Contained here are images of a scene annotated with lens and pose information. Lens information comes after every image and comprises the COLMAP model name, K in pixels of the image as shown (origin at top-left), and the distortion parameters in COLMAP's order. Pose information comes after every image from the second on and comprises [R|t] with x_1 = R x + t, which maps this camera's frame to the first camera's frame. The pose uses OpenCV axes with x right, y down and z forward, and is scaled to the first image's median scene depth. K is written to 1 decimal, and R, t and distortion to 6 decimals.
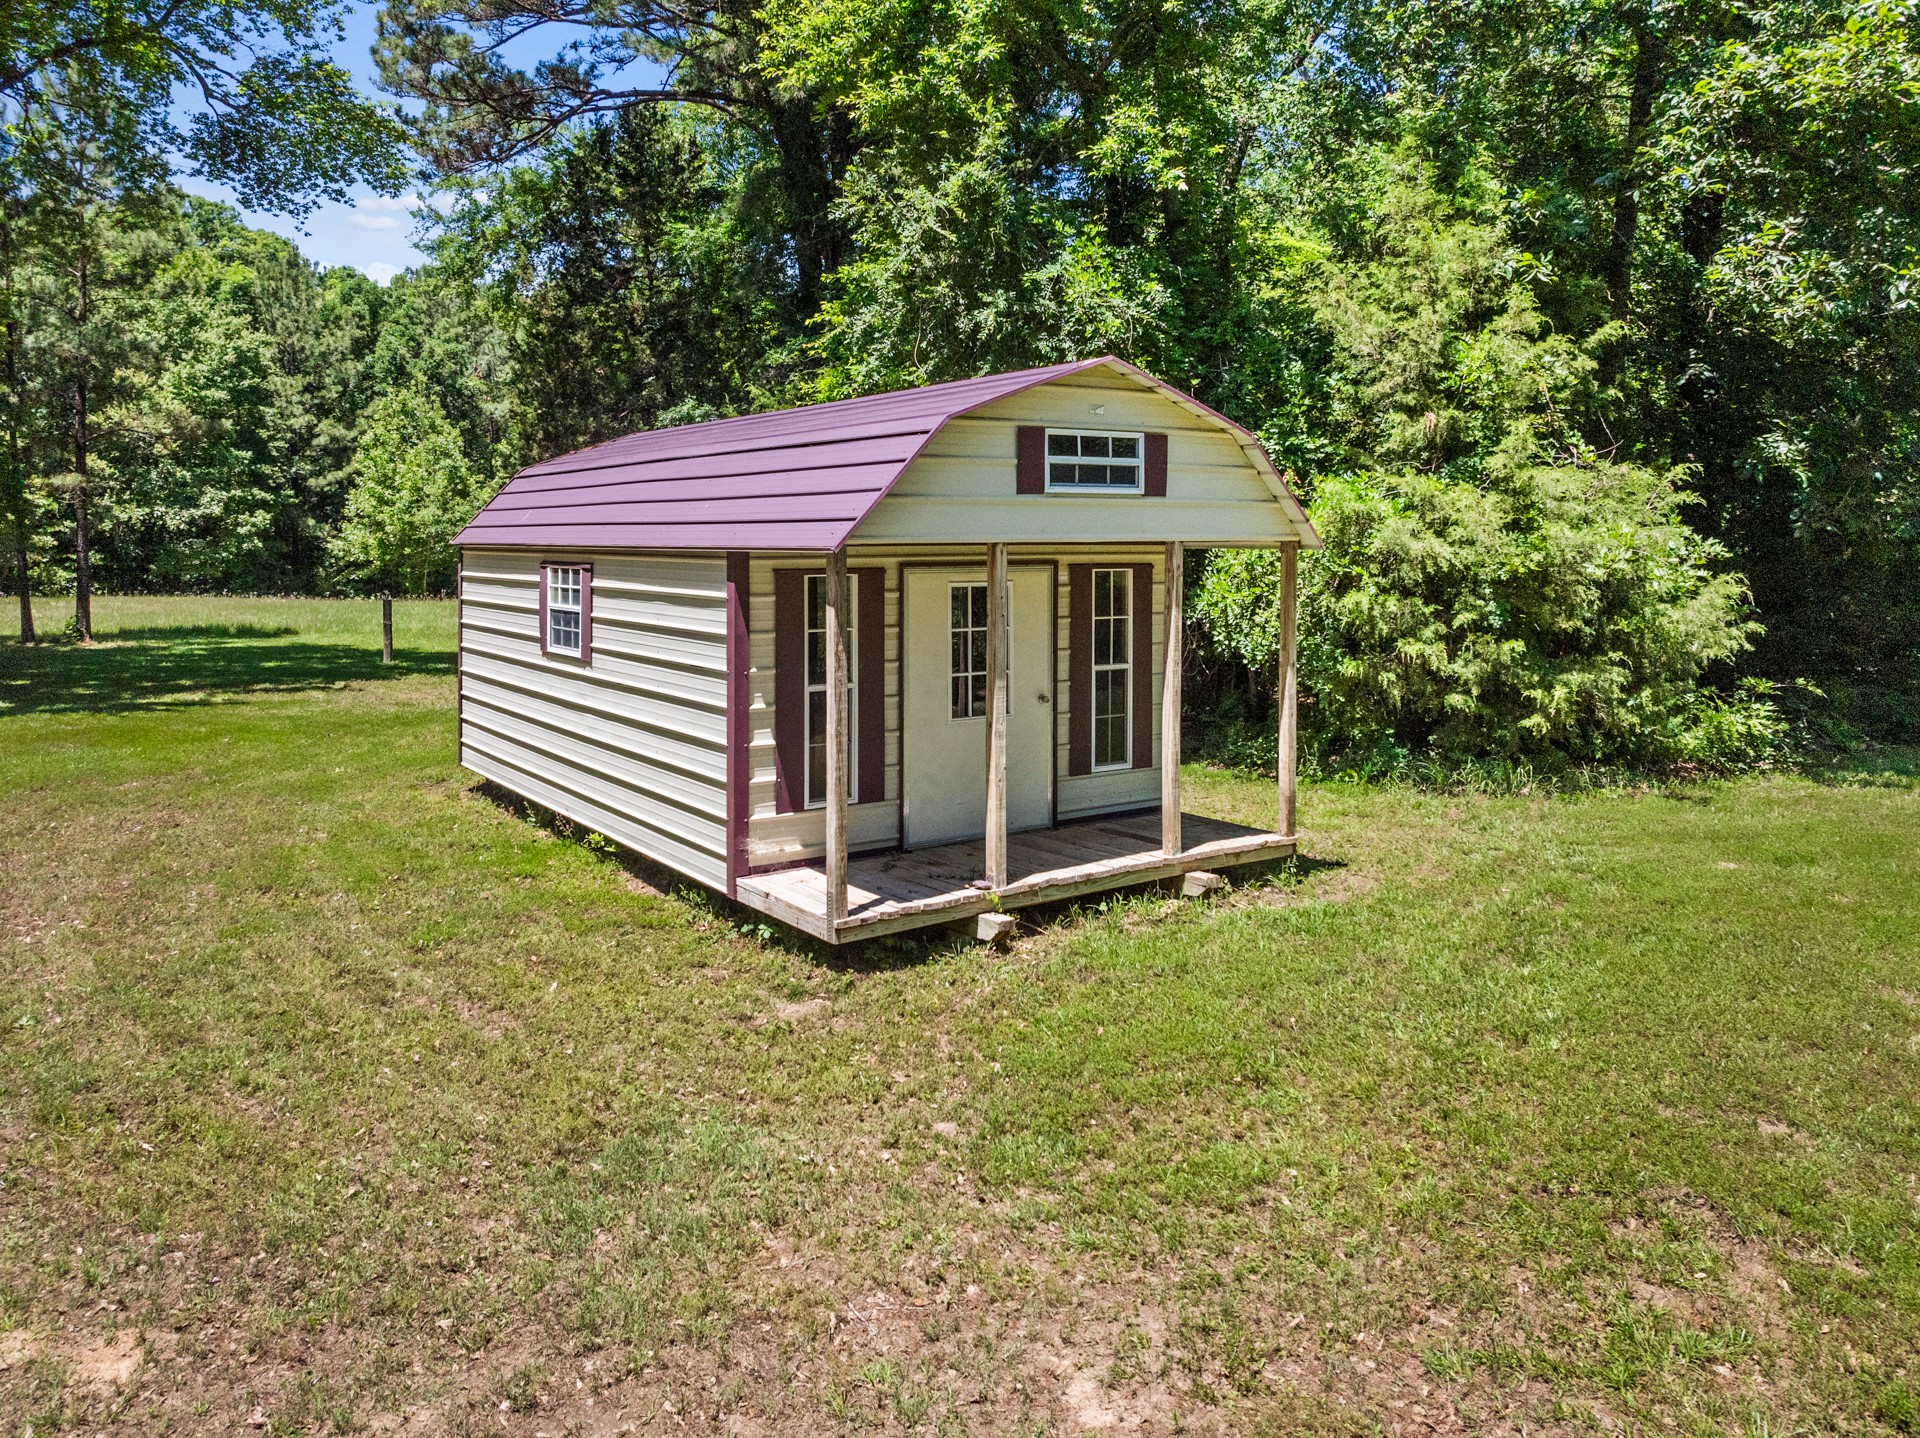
lens RADIAL K [[1413.9, 0, 959.6], [0, 1413.9, 667.2], [0, 0, 1]] dist [0.001371, 0.000352]
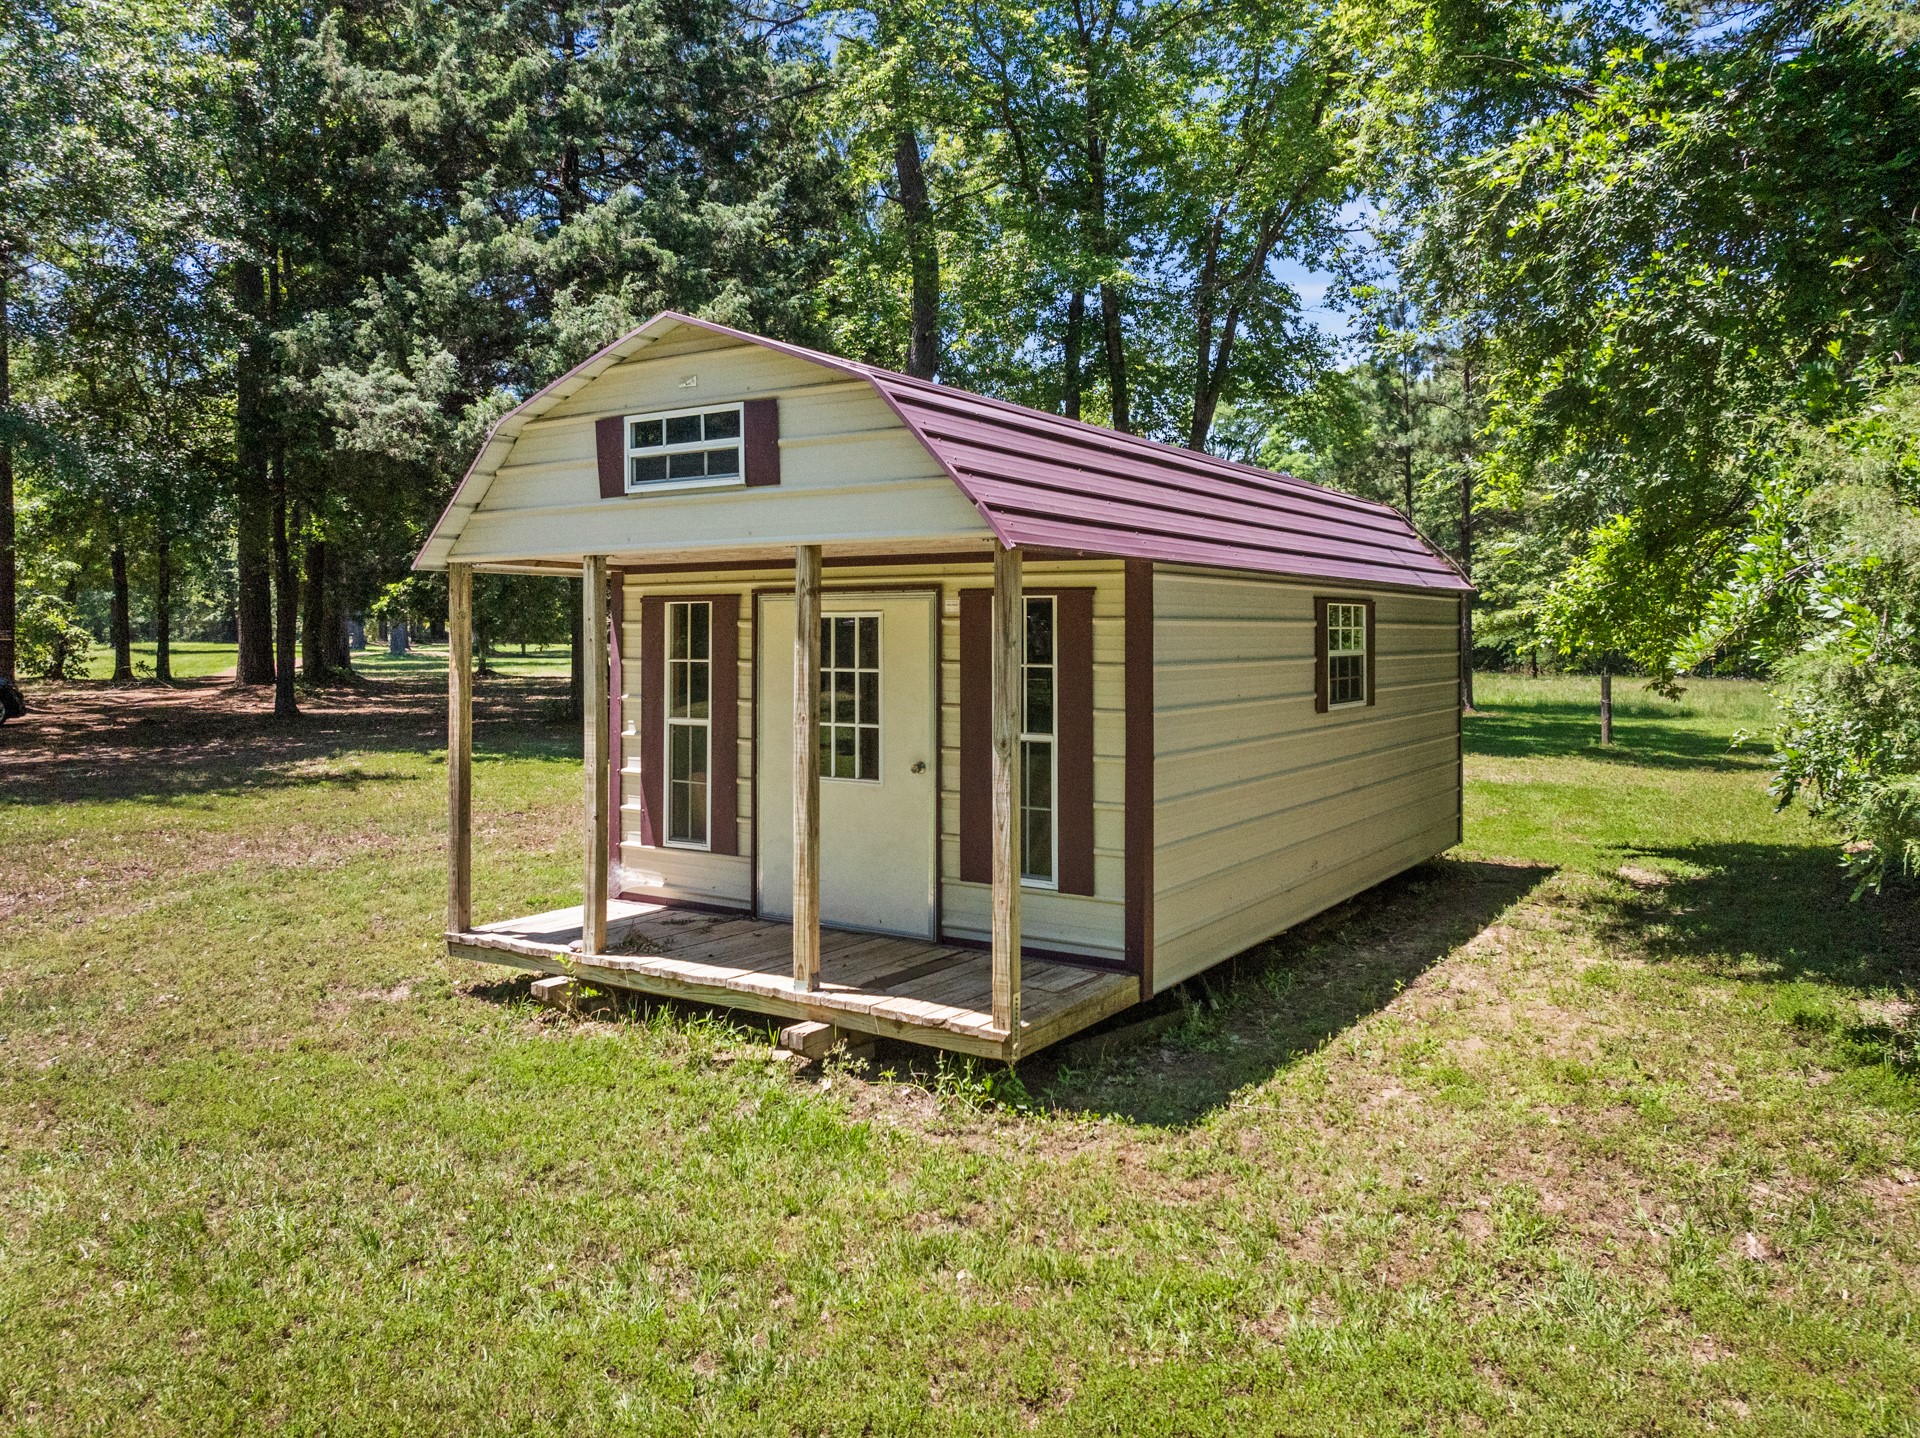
lens RADIAL K [[1395.2, 0, 960.0], [0, 1395.2, 719.0], [0, 0, 1]] dist [0.000790, -0.000168]
pose [[0.382967, 0.059171, -0.921865, 0.848774], [-0.085769, 0.995913, 0.028294, -0.029888], [0.919772, 0.068232, 0.386477, 0.823113]]
